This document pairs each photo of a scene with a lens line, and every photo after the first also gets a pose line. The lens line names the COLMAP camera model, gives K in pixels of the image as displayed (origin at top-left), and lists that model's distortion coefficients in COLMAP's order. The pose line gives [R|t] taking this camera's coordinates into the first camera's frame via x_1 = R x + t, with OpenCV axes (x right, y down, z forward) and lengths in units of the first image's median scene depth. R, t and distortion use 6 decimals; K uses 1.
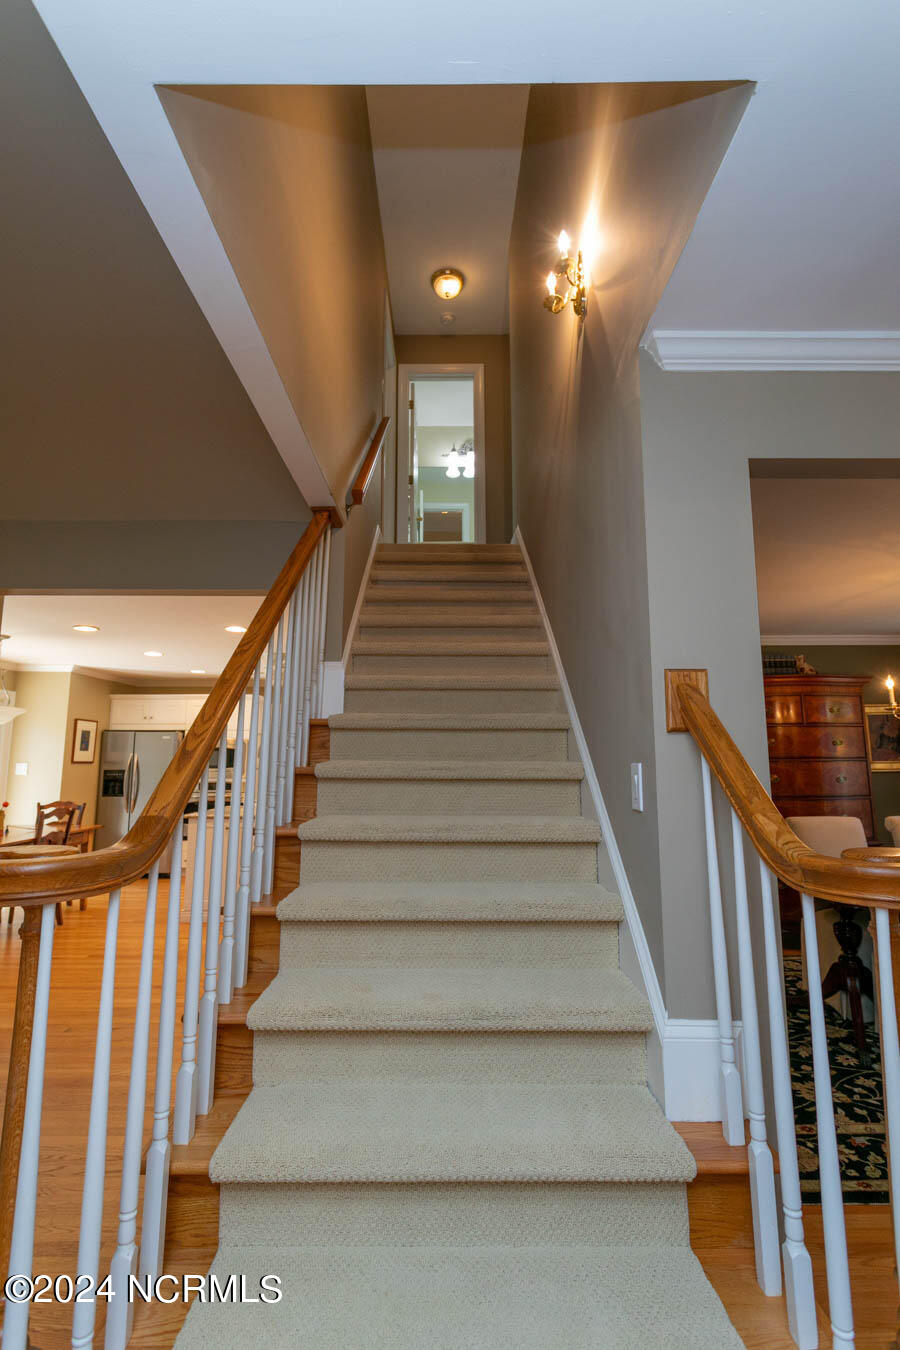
lens RADIAL K [[640.8, 0, 444.7], [0, 640.8, 670.6], [0, 0, 1]] dist [0.002539, 0.000117]
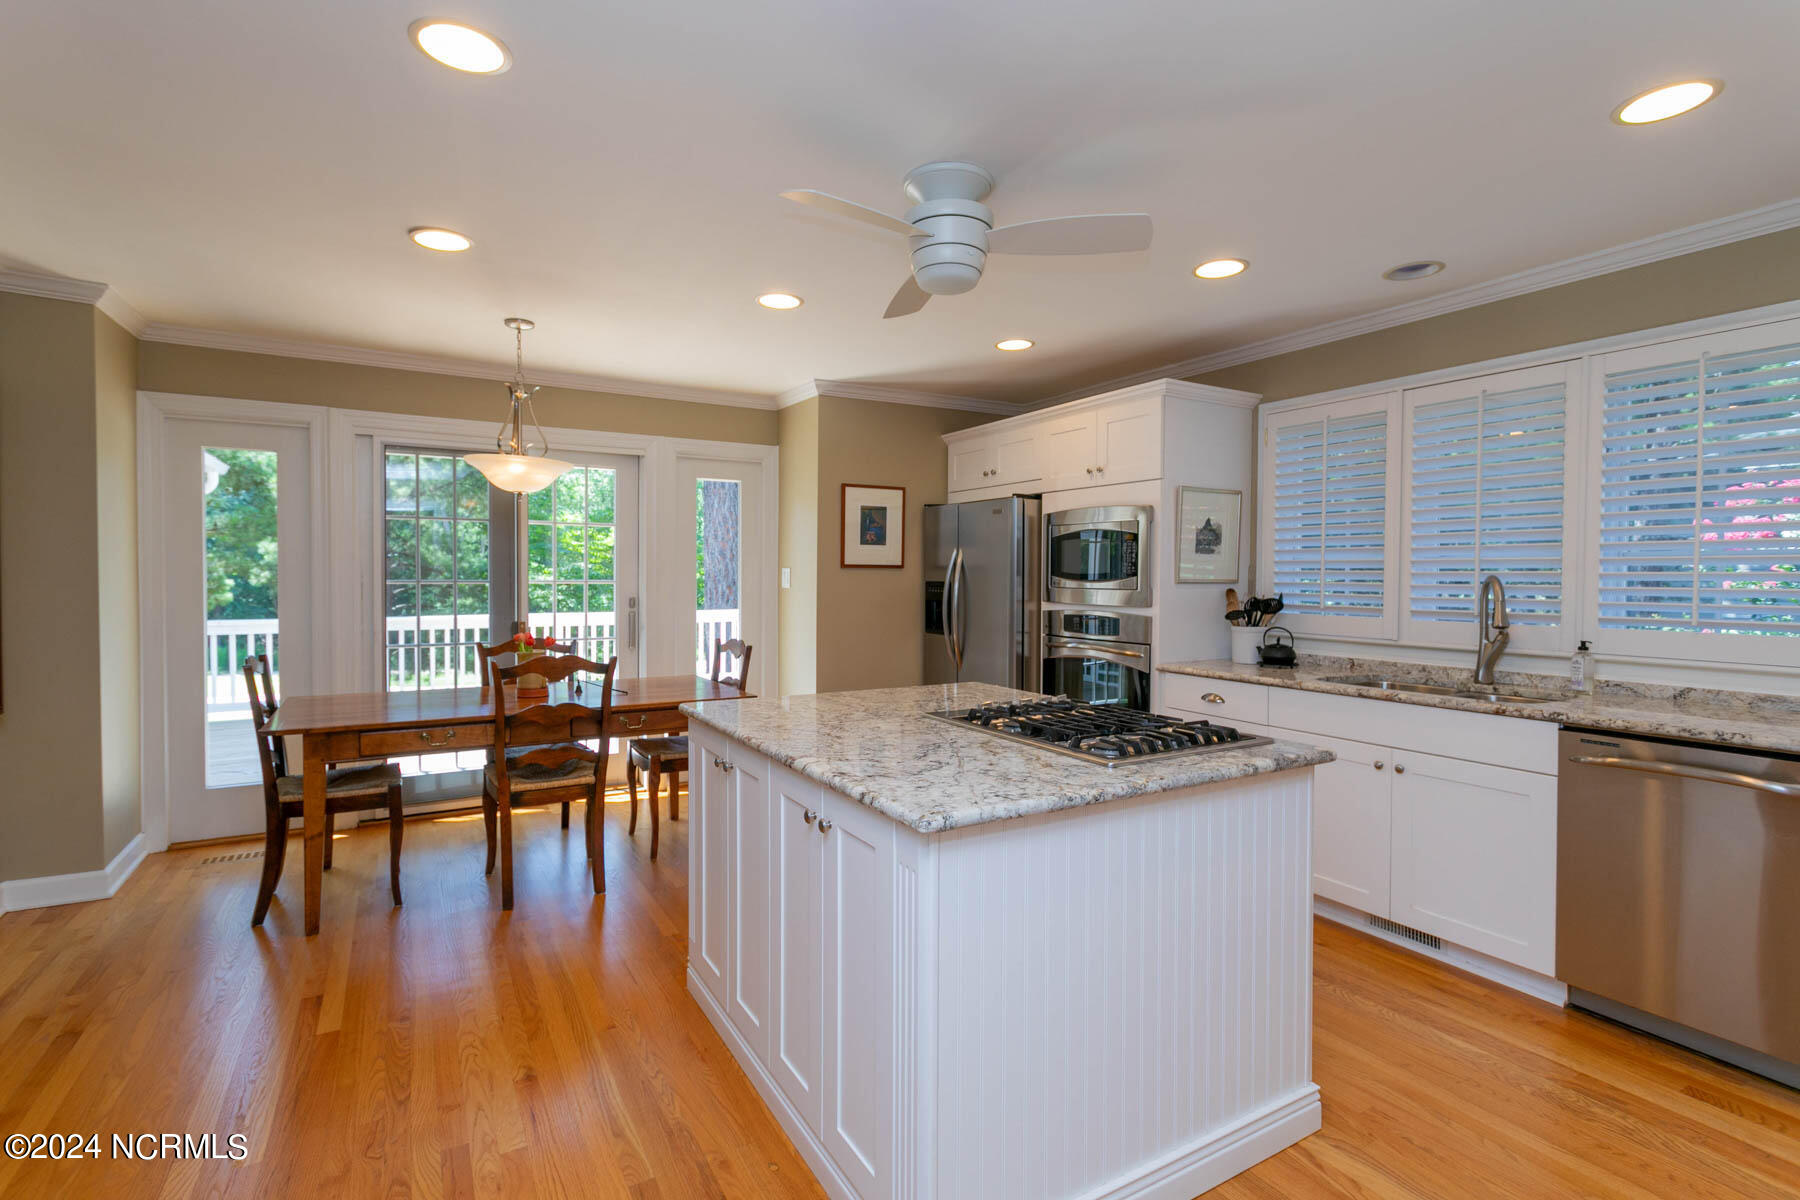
lens RADIAL K [[854.4, 0, 890.5], [0, 854.4, 591.9], [0, 0, 1]] dist [0.002539, 0.000117]
pose [[0.496944, 0.022687, -0.867486, 0.055025], [0.119603, 0.988327, 0.094363, 0.097381], [0.859501, -0.150647, 0.488430, 0.654957]]
